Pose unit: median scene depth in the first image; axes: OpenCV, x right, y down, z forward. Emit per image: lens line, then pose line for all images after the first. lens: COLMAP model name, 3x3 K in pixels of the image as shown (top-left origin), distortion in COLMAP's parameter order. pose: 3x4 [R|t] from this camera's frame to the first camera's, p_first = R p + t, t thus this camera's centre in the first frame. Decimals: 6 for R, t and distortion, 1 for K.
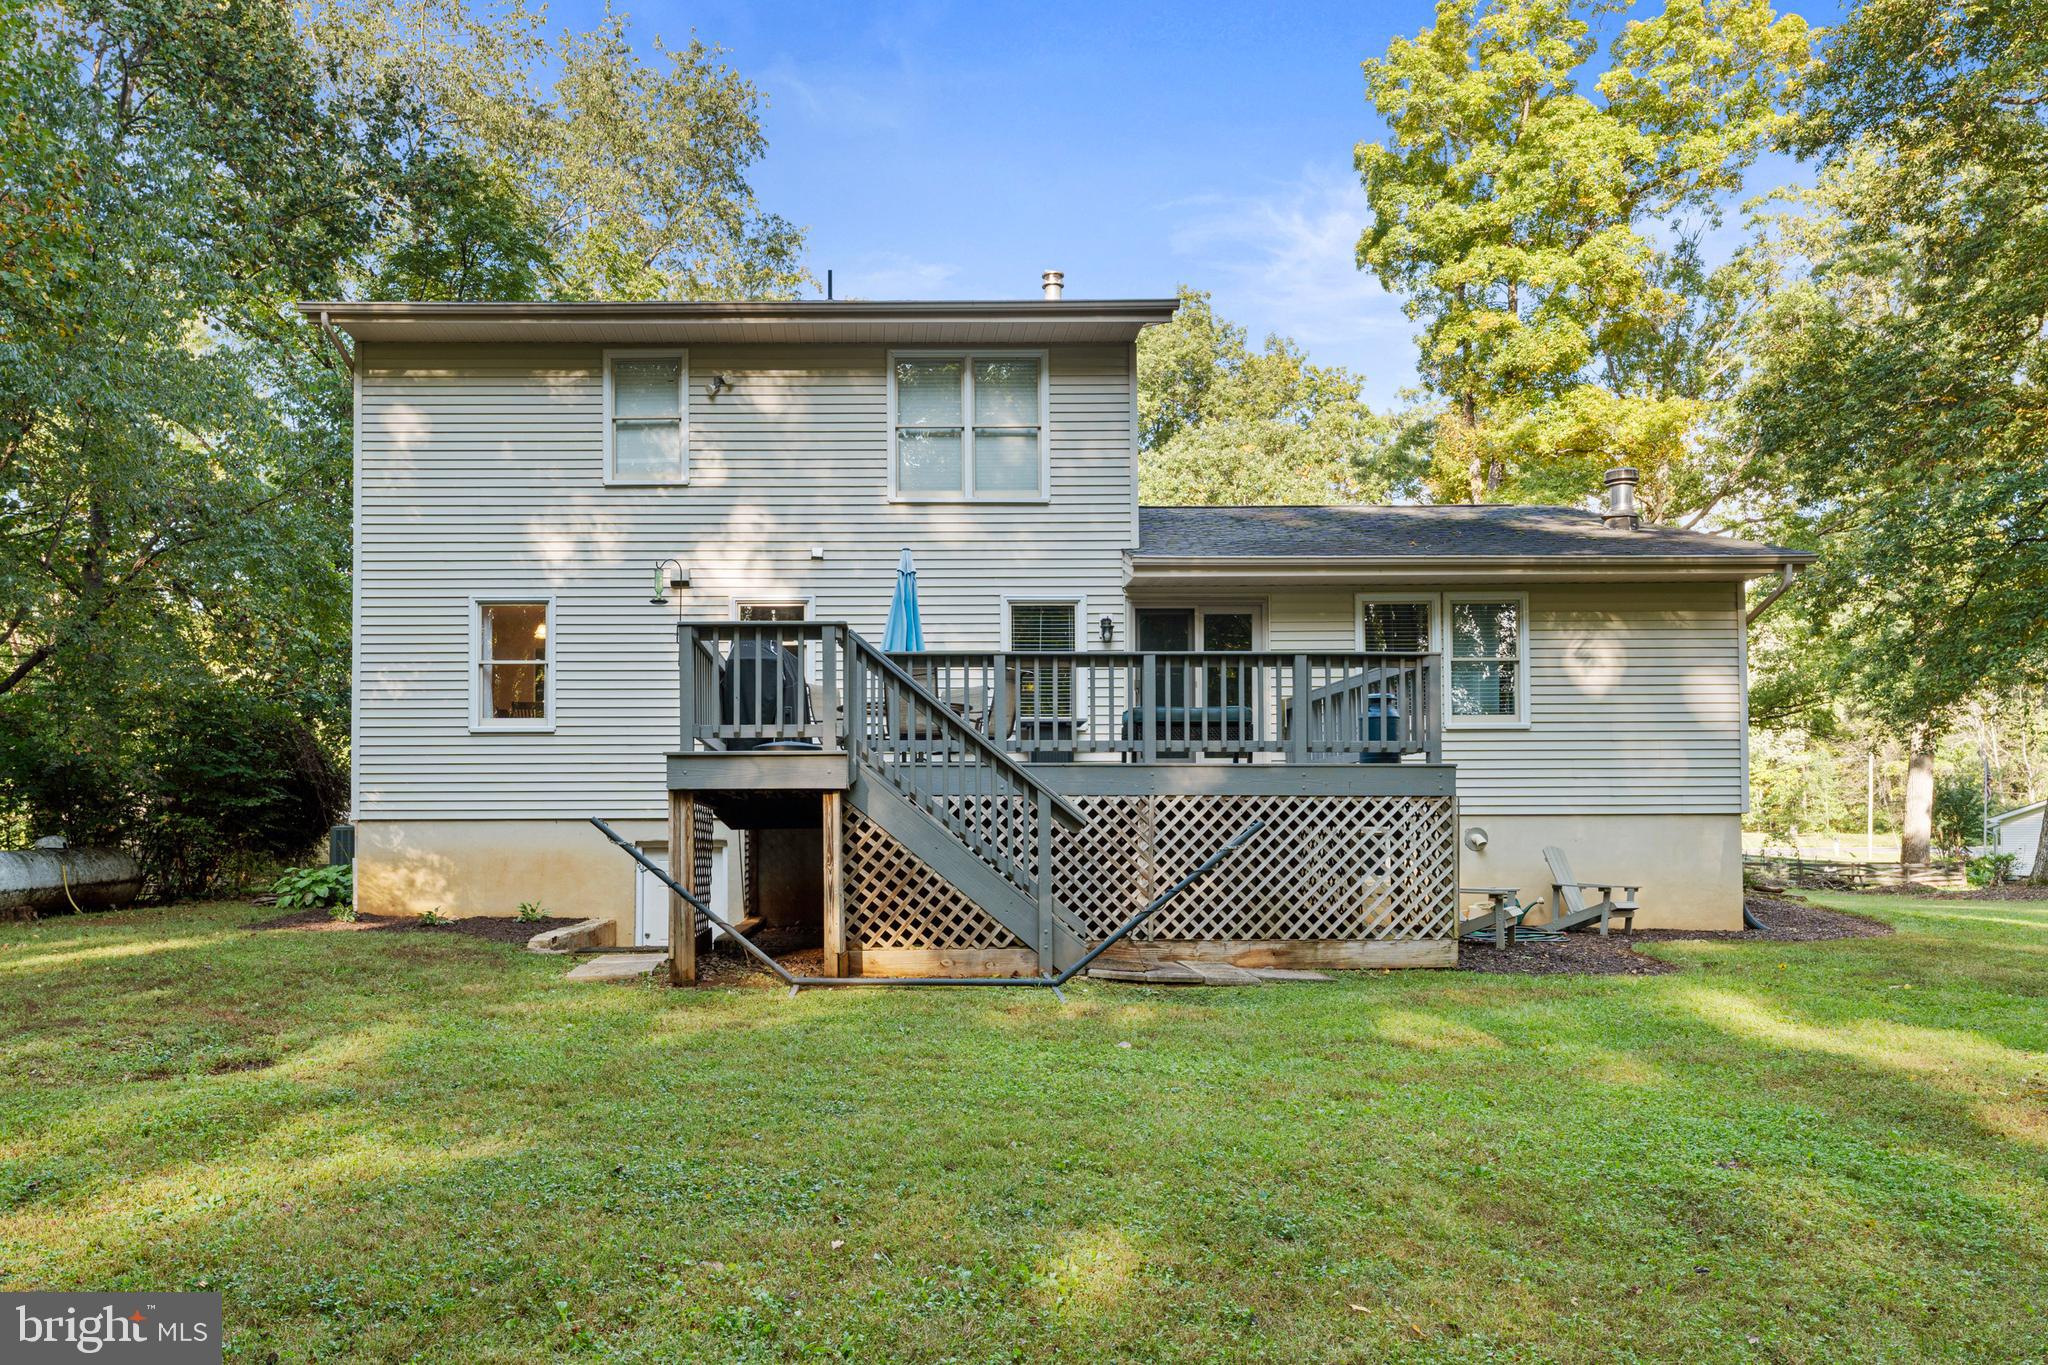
lens RADIAL K [[1480.4, 0, 1209.5], [0, 1480.4, 885.1], [0, 0, 1]] dist [-0.008502, -0.002709]
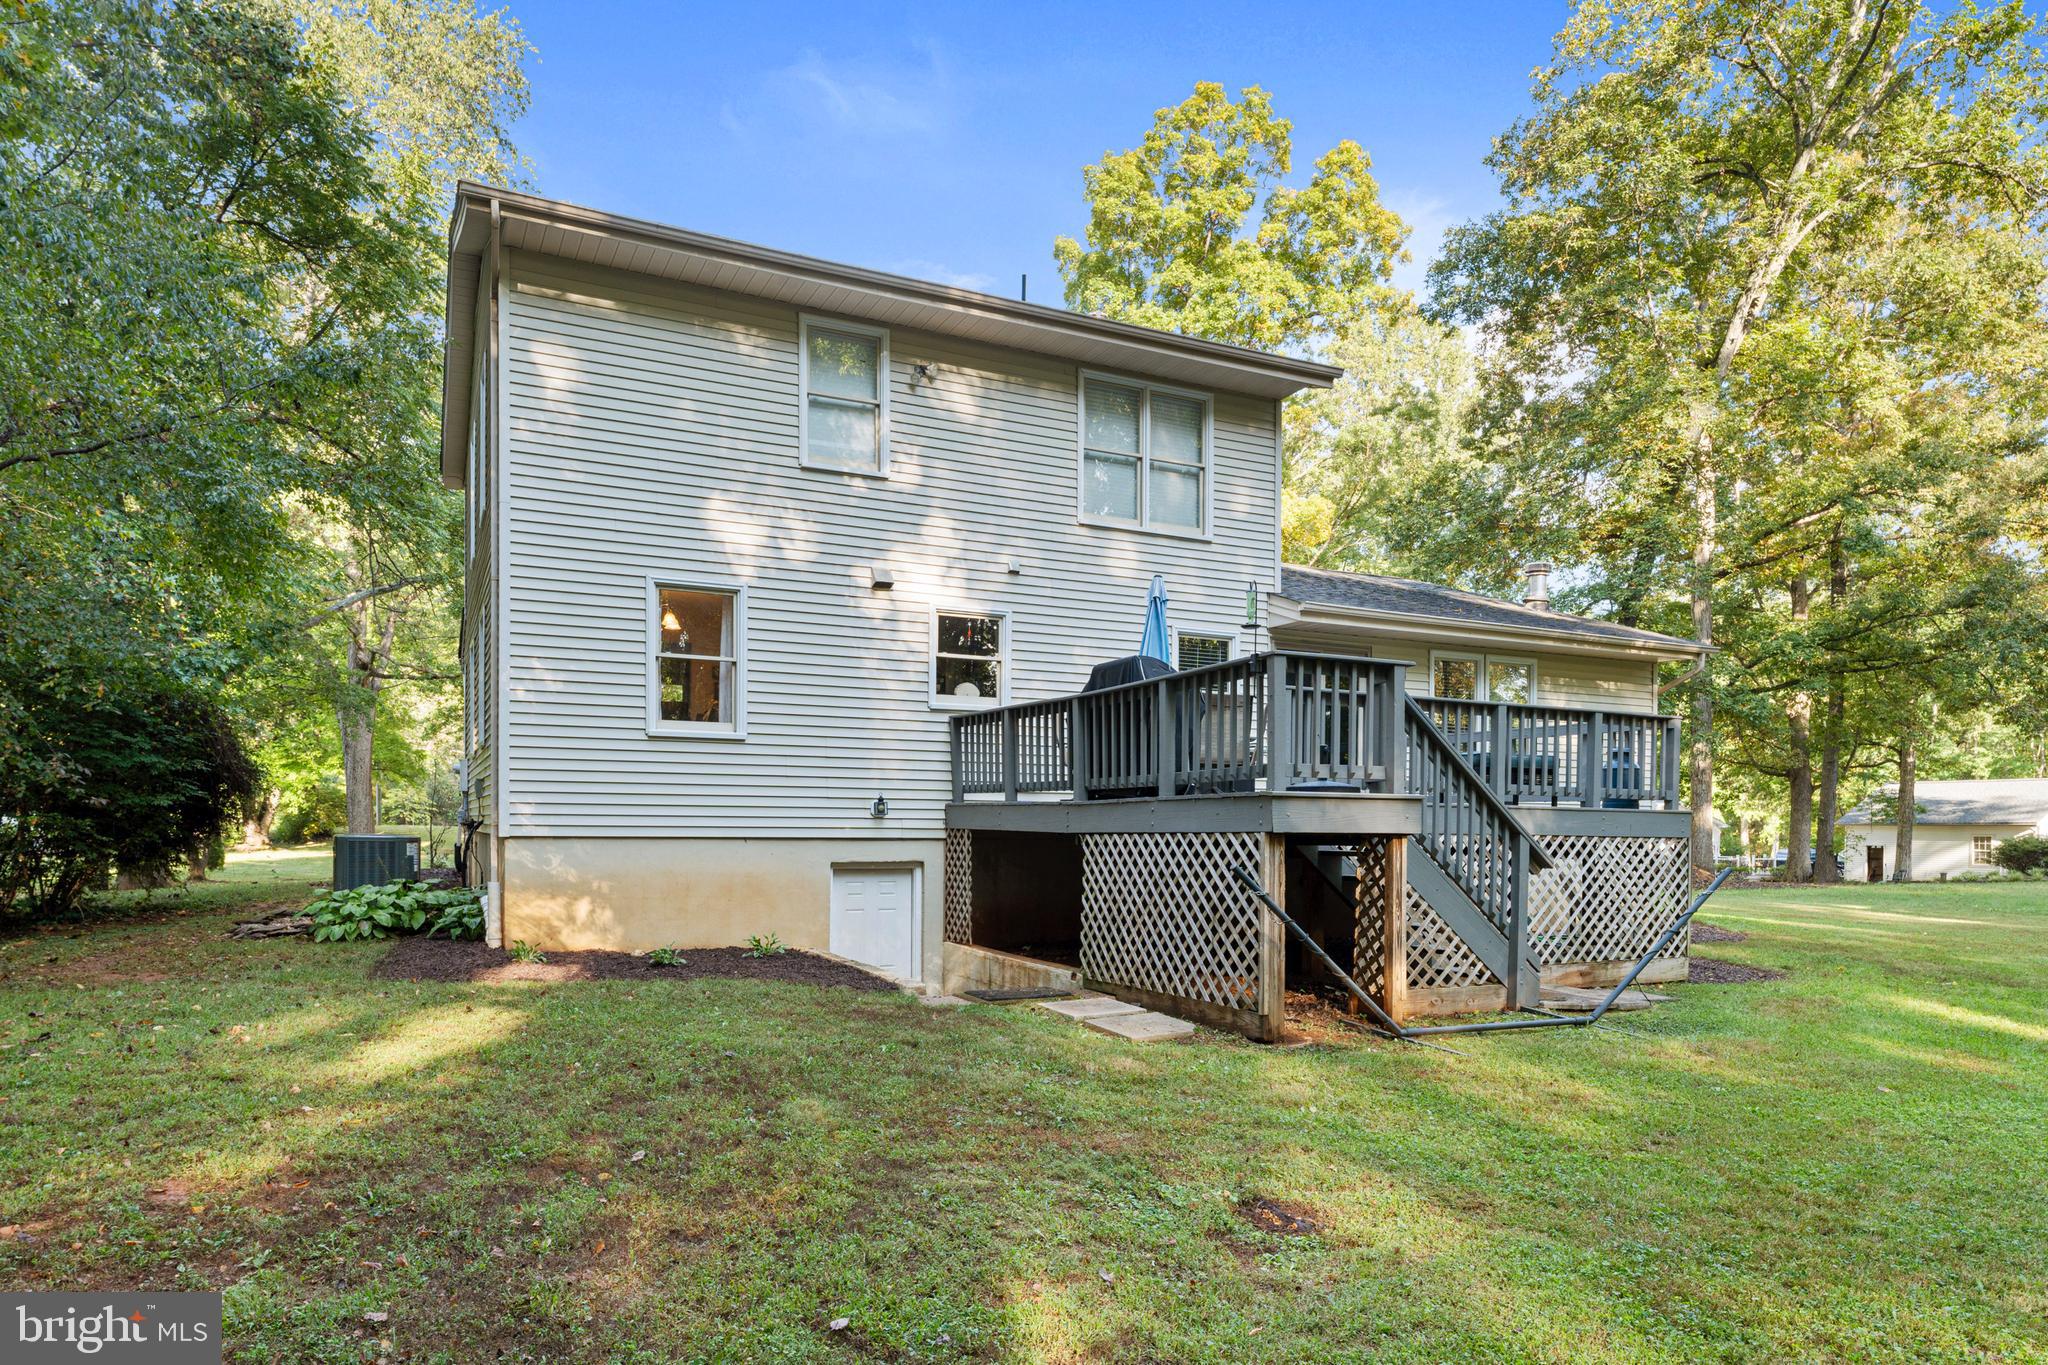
lens RADIAL K [[1184.9, 0, 1020.9], [0, 1184.9, 883.5], [0, 0, 1]] dist [0.000423, 0.000694]
pose [[0.910660, -0.006998, 0.413097, -0.585436], [-0.005183, 0.999584, 0.028360, -0.038397], [-0.413124, -0.027968, 0.910245, 0.281810]]
